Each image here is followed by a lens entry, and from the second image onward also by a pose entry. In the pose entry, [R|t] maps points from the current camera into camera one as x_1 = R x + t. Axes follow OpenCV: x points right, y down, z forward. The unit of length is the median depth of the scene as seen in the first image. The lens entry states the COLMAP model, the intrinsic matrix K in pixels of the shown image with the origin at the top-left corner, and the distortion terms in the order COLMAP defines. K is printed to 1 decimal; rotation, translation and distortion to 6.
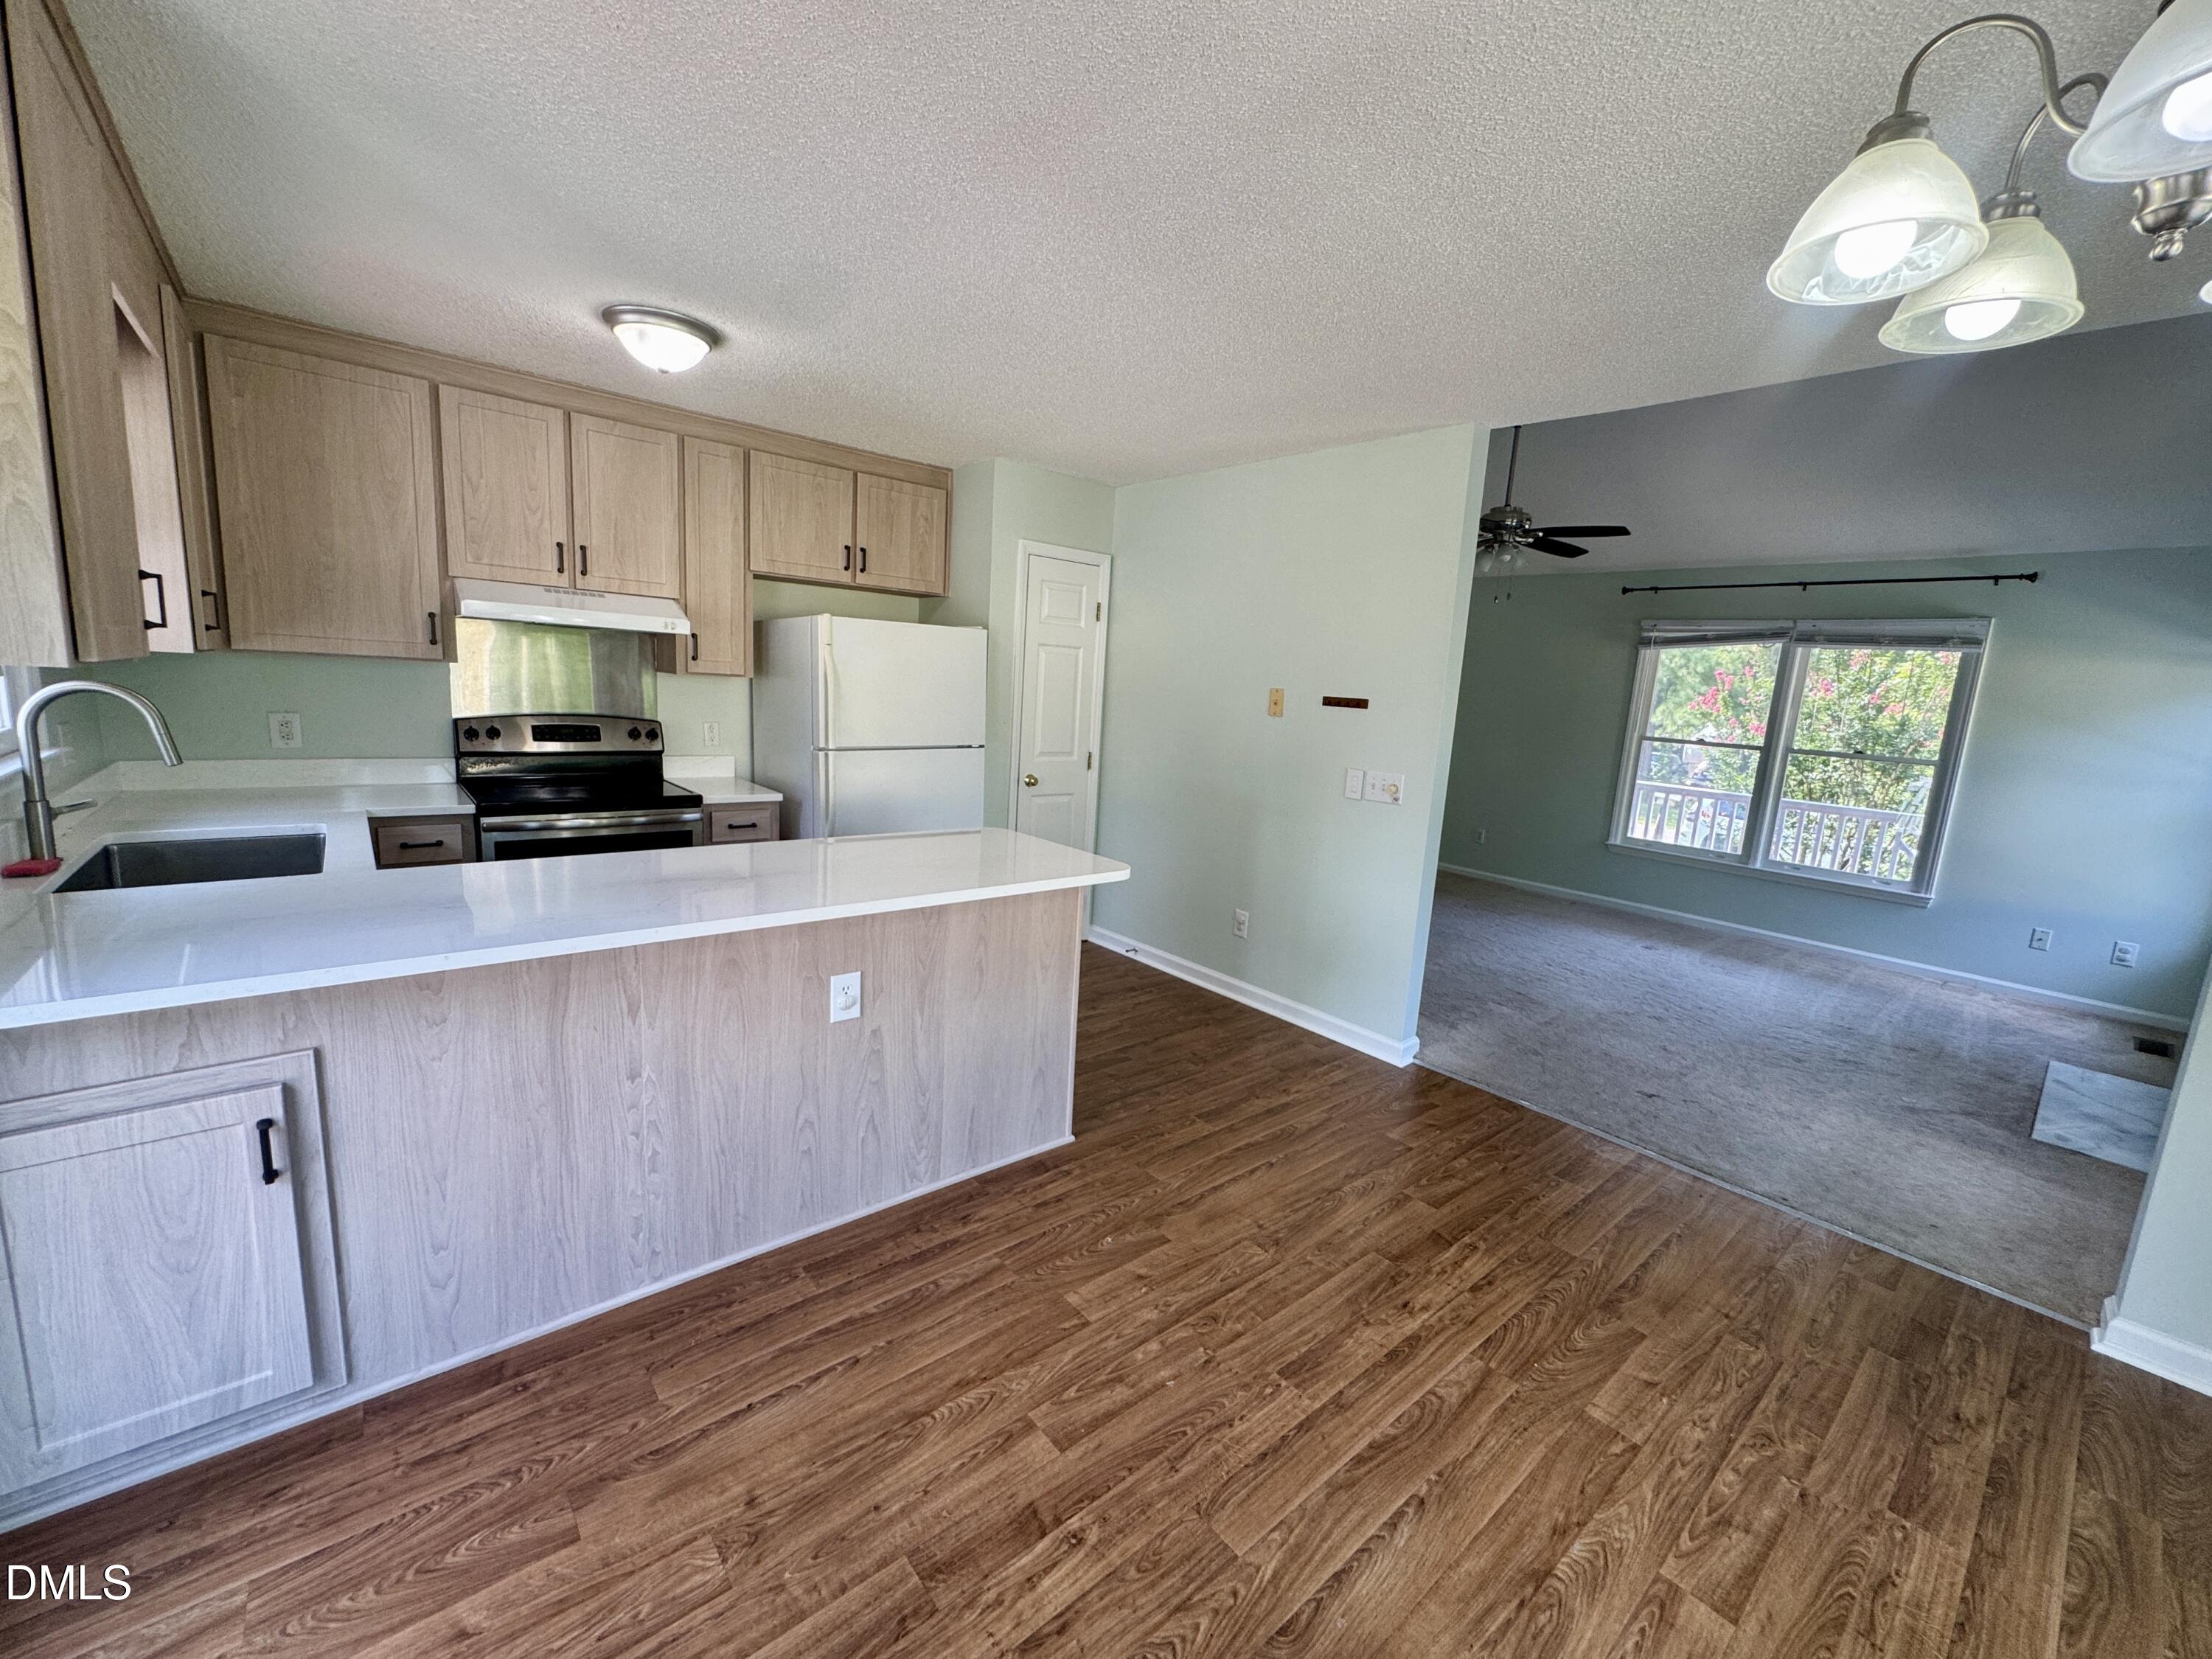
lens RADIAL K [[888.7, 0, 1106.0], [0, 888.7, 829.5], [0, 0, 1]] dist [-0.013681, -0.000314]
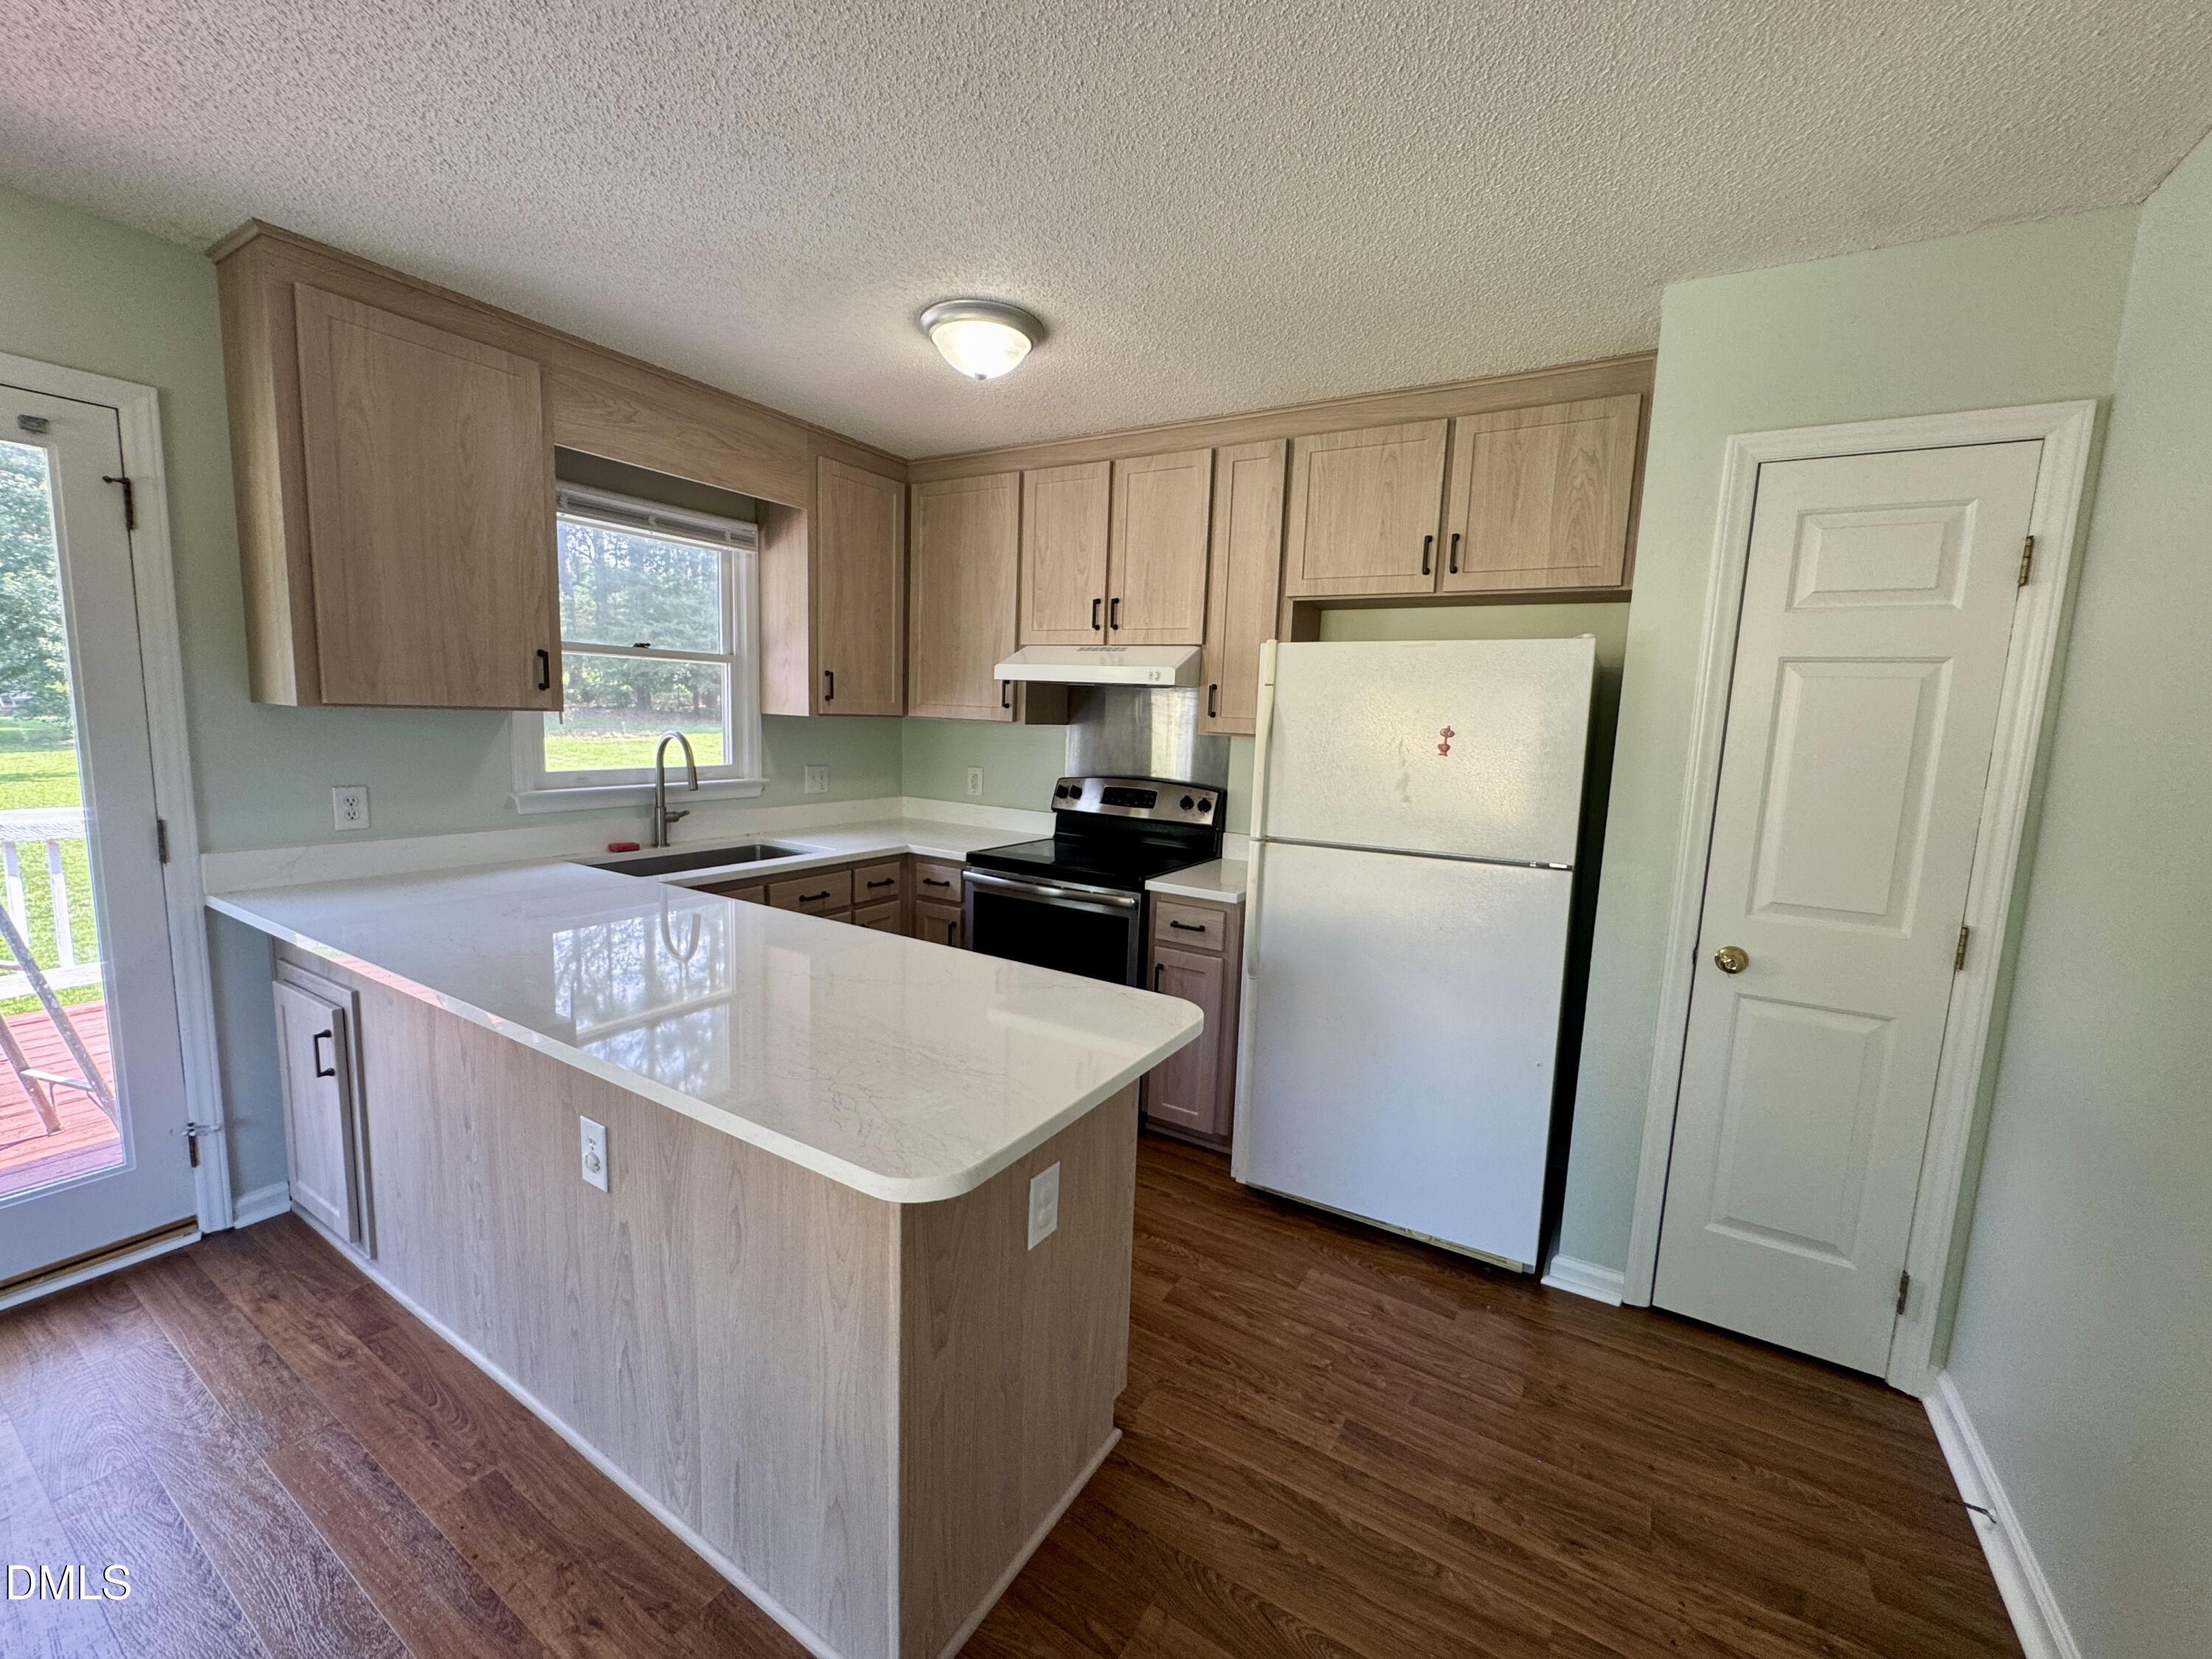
lens RADIAL K [[888.7, 0, 1106.0], [0, 888.7, 829.5], [0, 0, 1]] dist [-0.013681, -0.000314]
pose [[0.311477, 0.079083, -0.946957, 0.327211], [-0.172736, 0.984640, 0.025412, -0.105844], [0.934422, 0.155659, 0.320353, 0.753708]]
